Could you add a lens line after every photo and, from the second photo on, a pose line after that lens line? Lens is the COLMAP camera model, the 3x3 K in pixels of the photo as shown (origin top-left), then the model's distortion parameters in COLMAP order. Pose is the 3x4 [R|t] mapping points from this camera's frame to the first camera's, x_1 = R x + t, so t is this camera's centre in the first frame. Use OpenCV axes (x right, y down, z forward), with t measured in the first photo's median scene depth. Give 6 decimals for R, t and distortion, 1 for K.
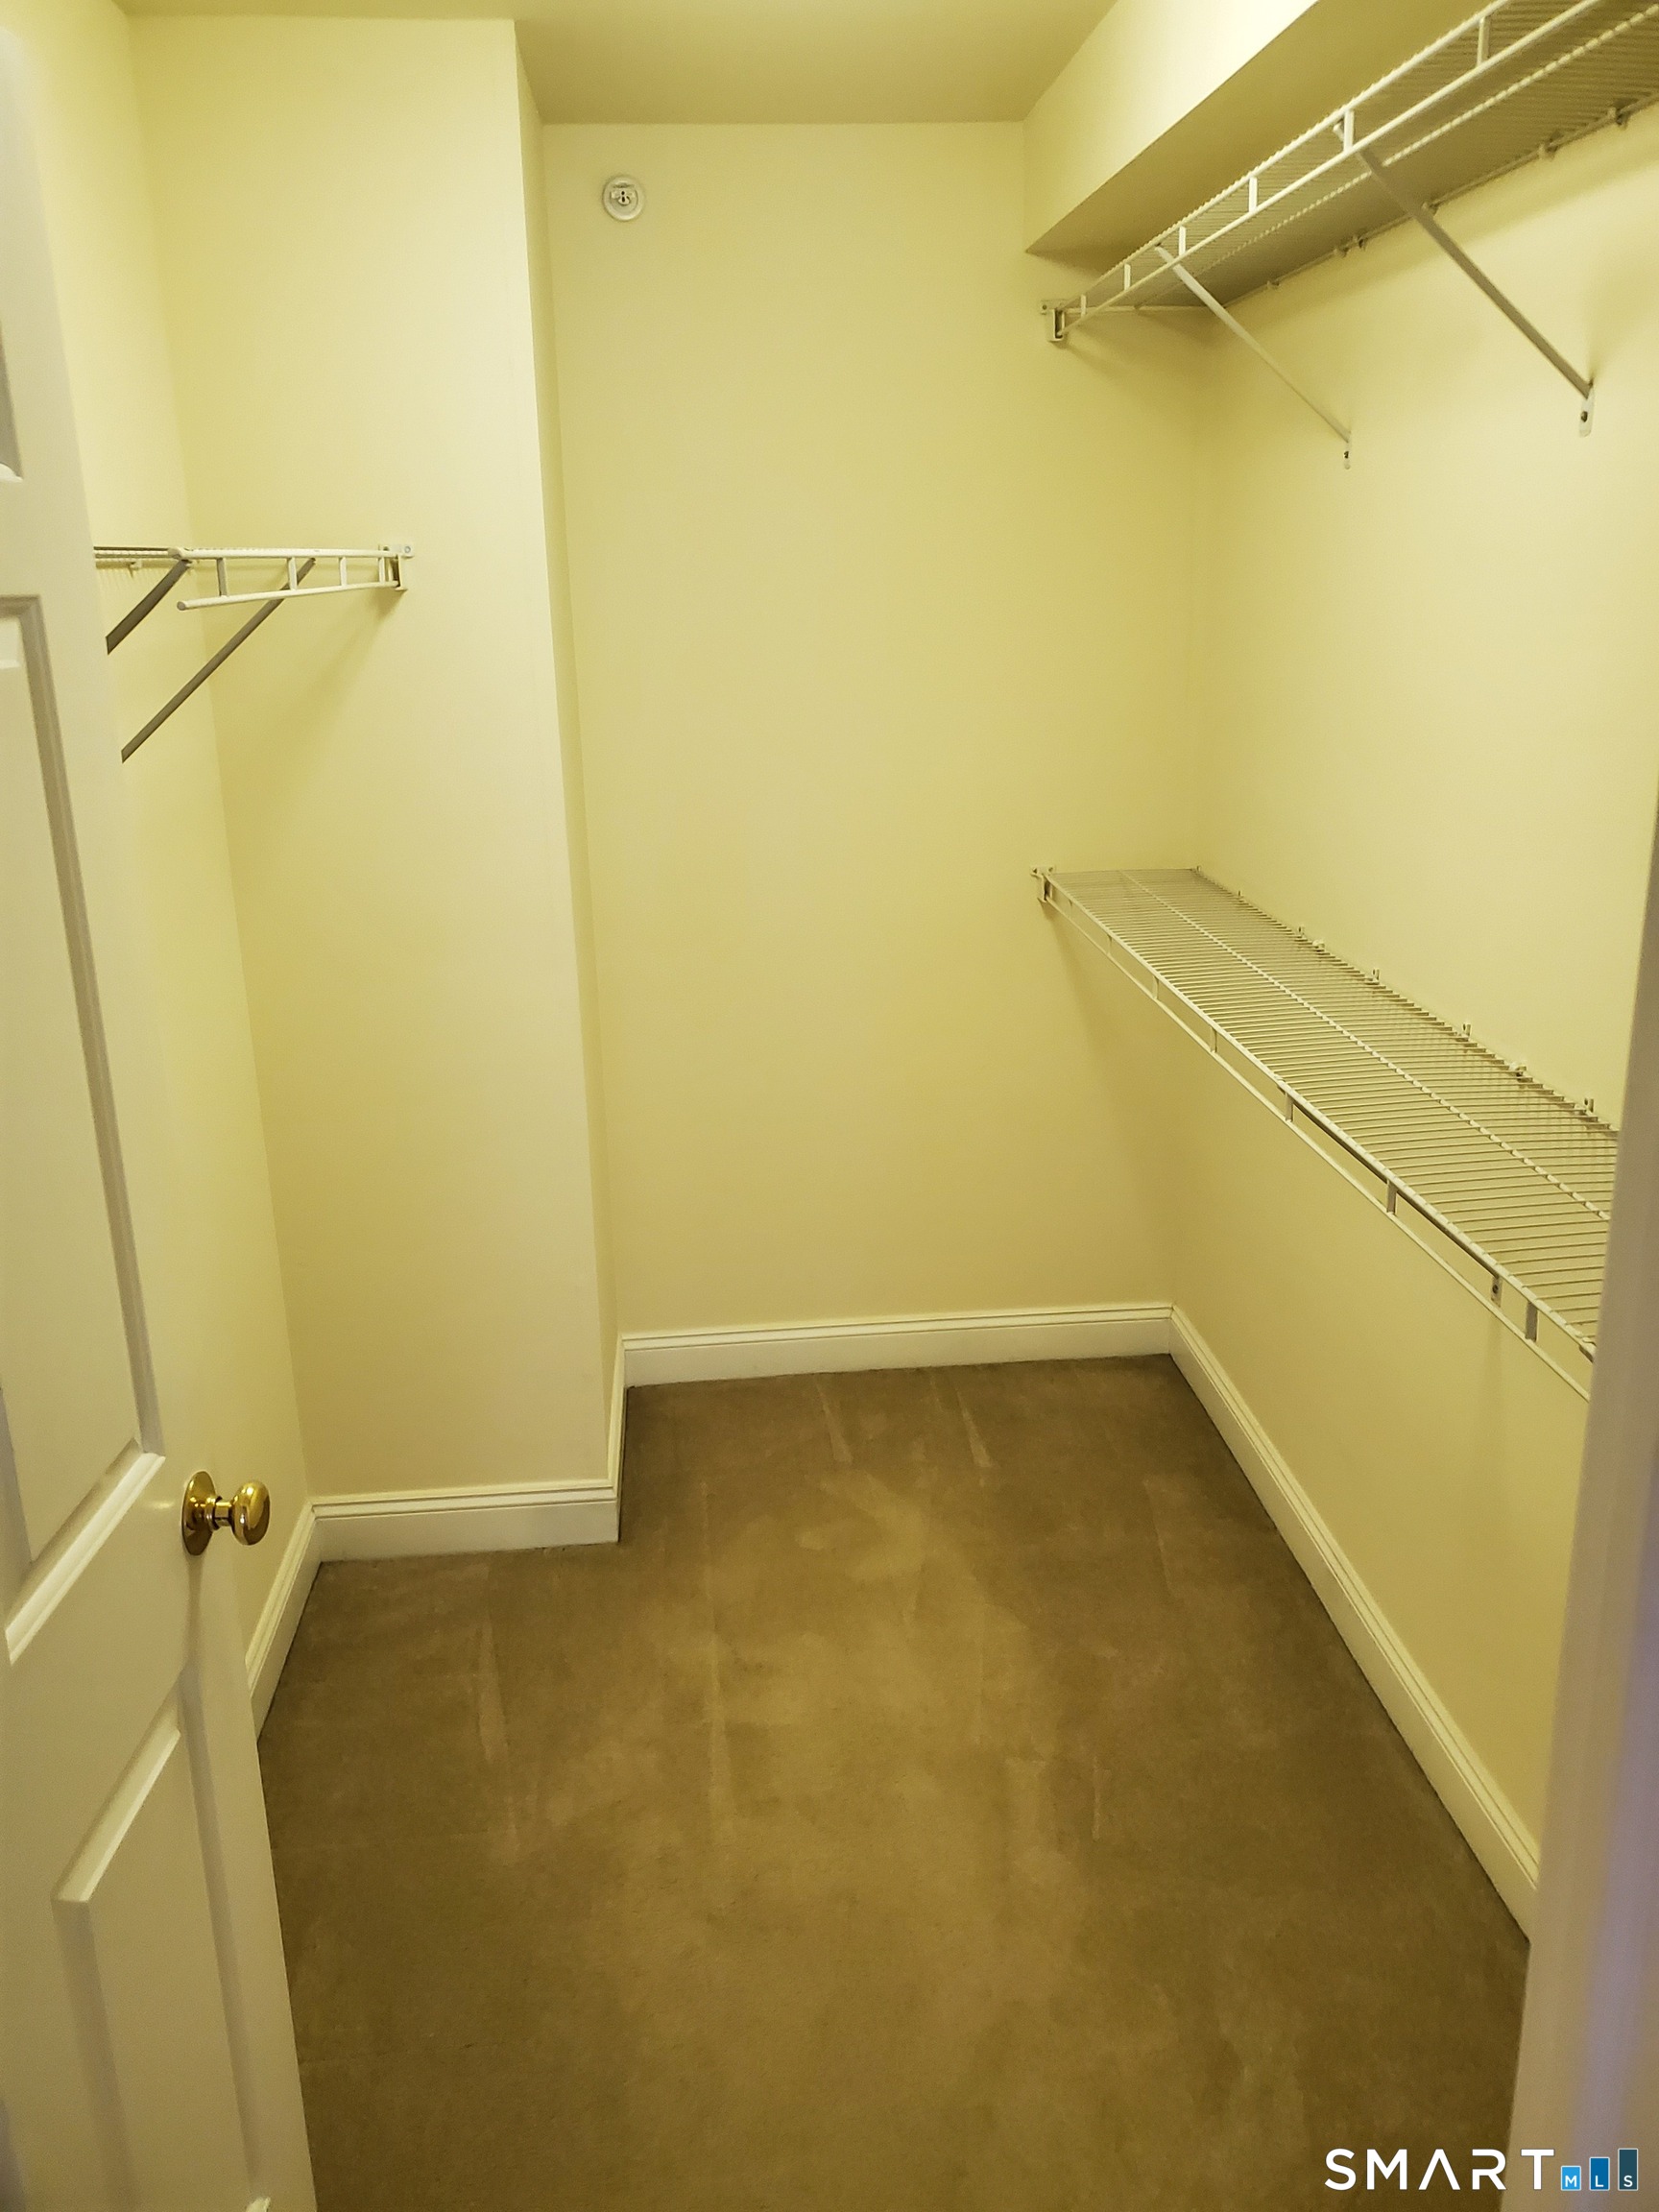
lens RADIAL K [[1696.4, 0, 829.5], [0, 1696.4, 1106.0], [0, 0, 1]] dist [0.011915, -0.000865]
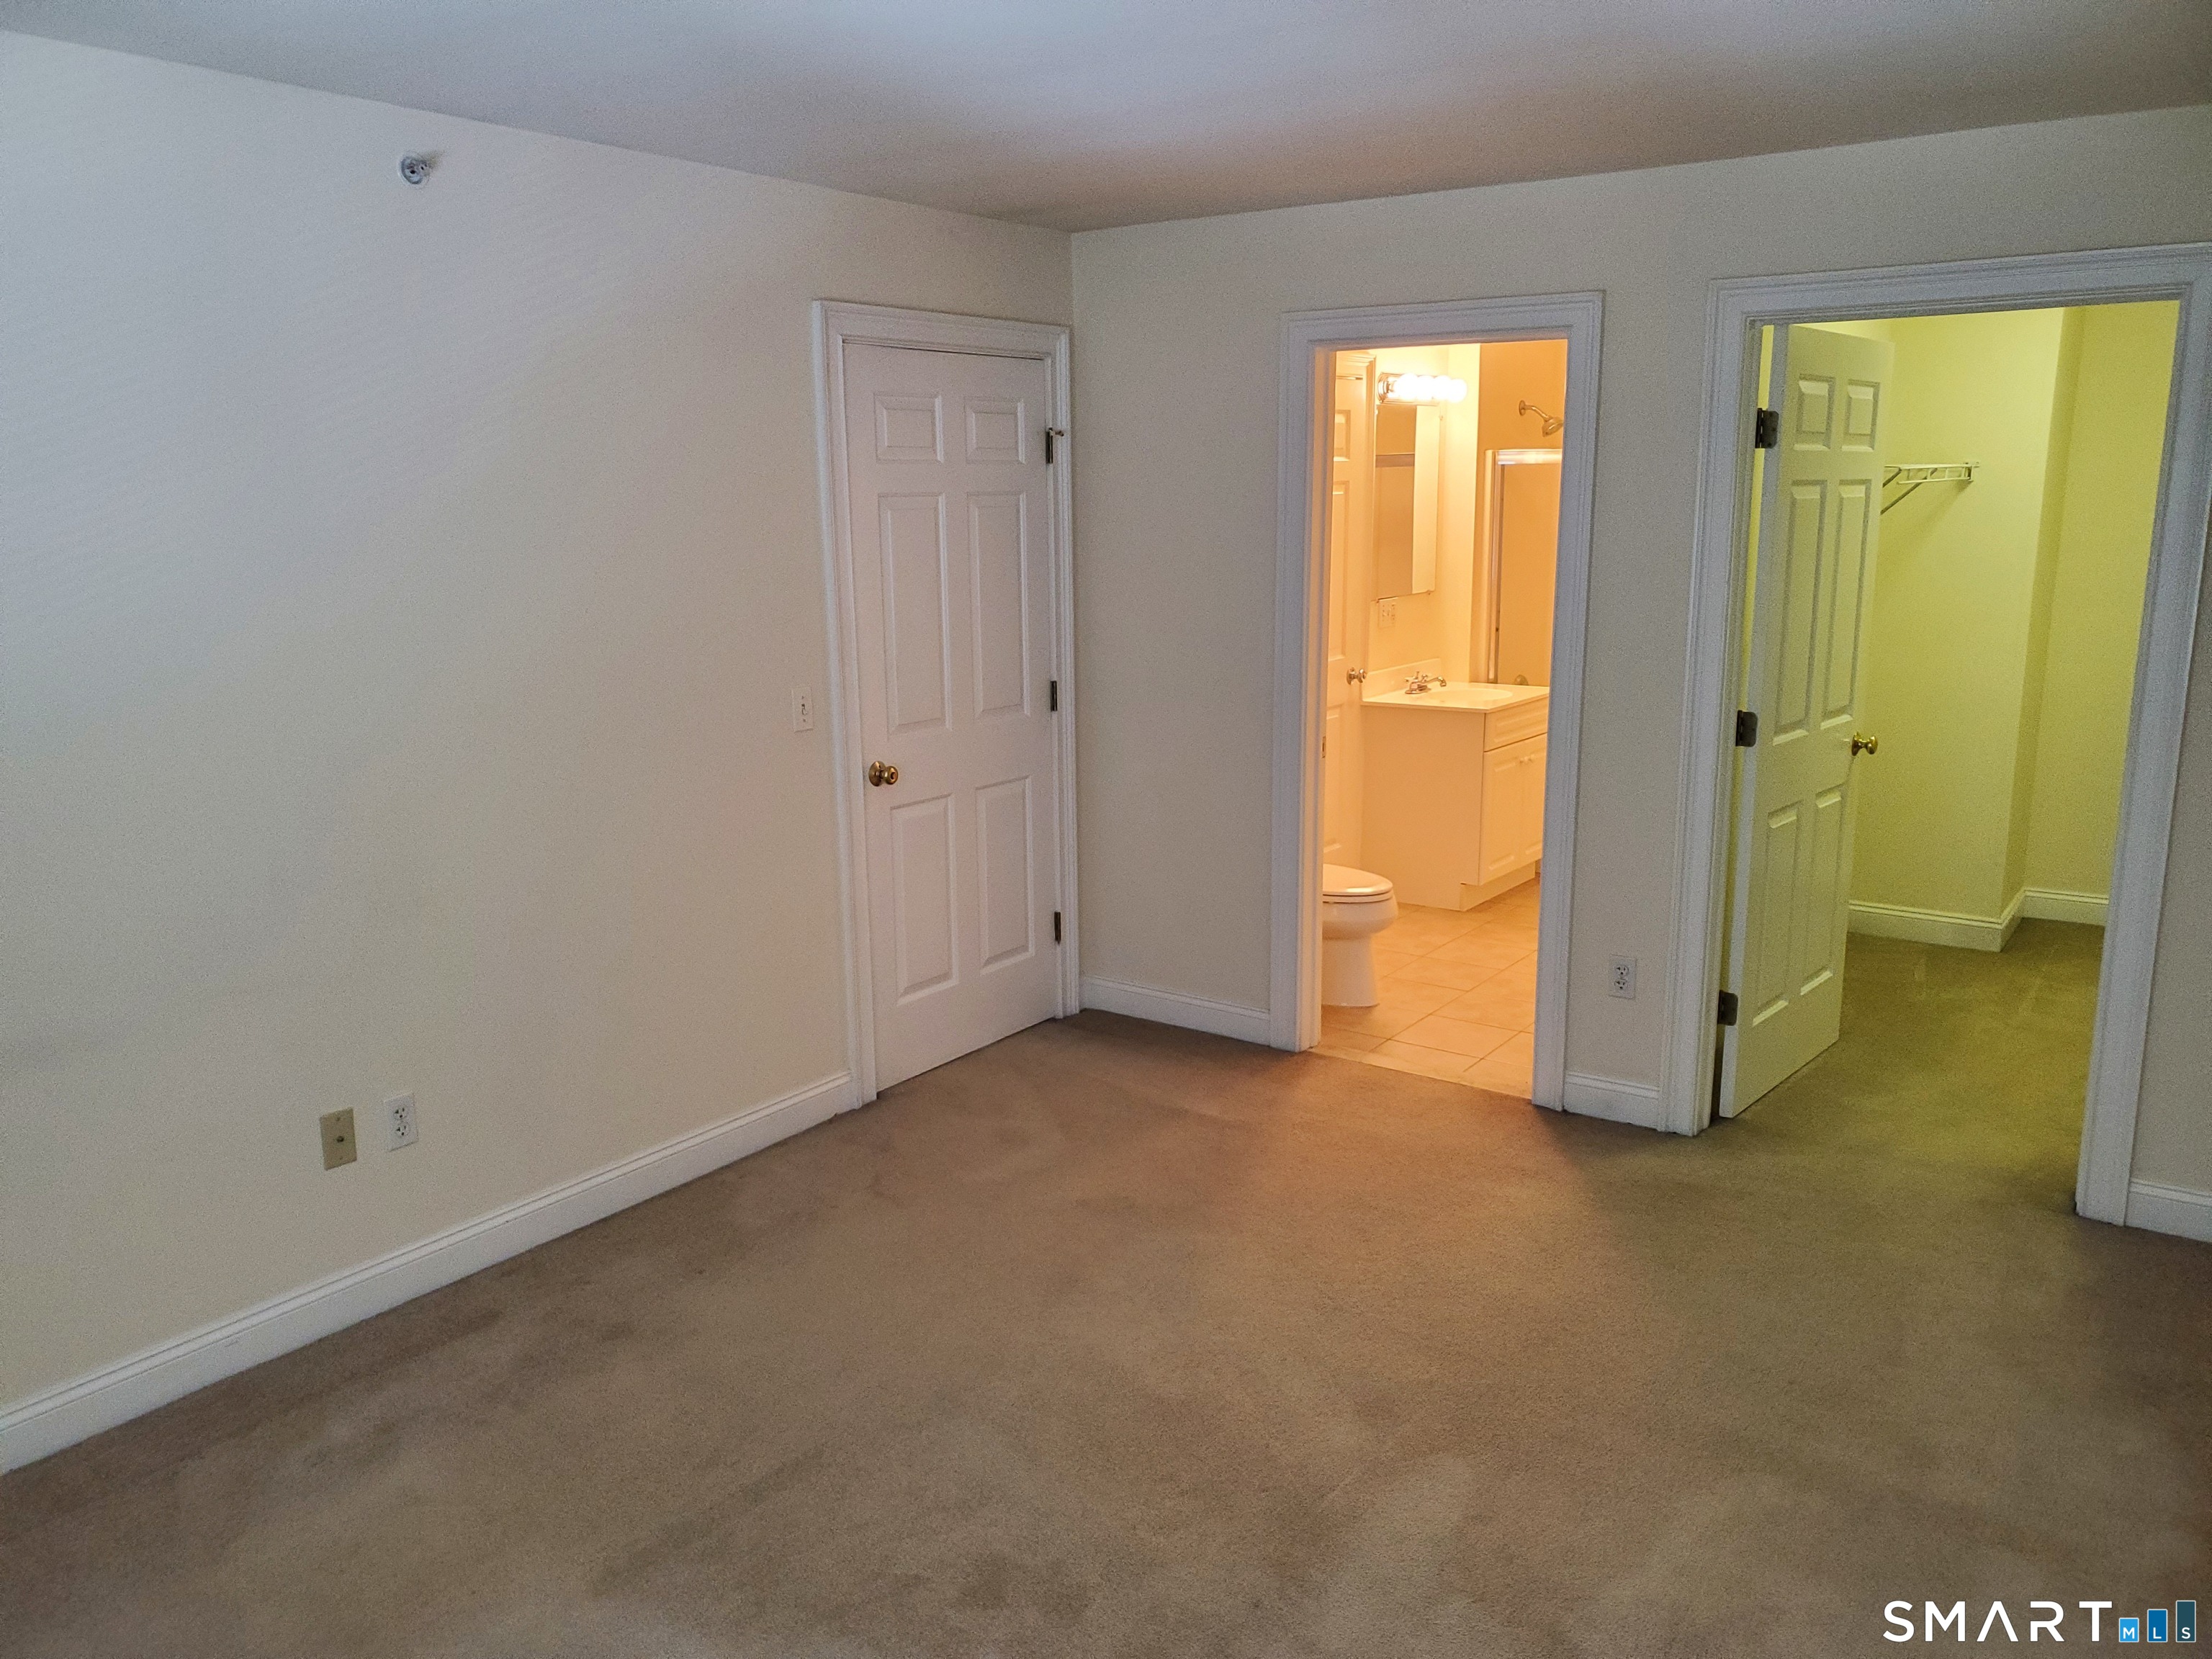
lens RADIAL K [[1696.4, 0, 1106.0], [0, 1696.4, 829.5], [0, 0, 1]] dist [0.011915, -0.000865]
pose [[0.767947, 0.139529, -0.625132, 0.378310], [-0.199381, 0.979569, -0.026292, 0.481255], [0.608691, 0.144830, 0.780076, -1.534219]]
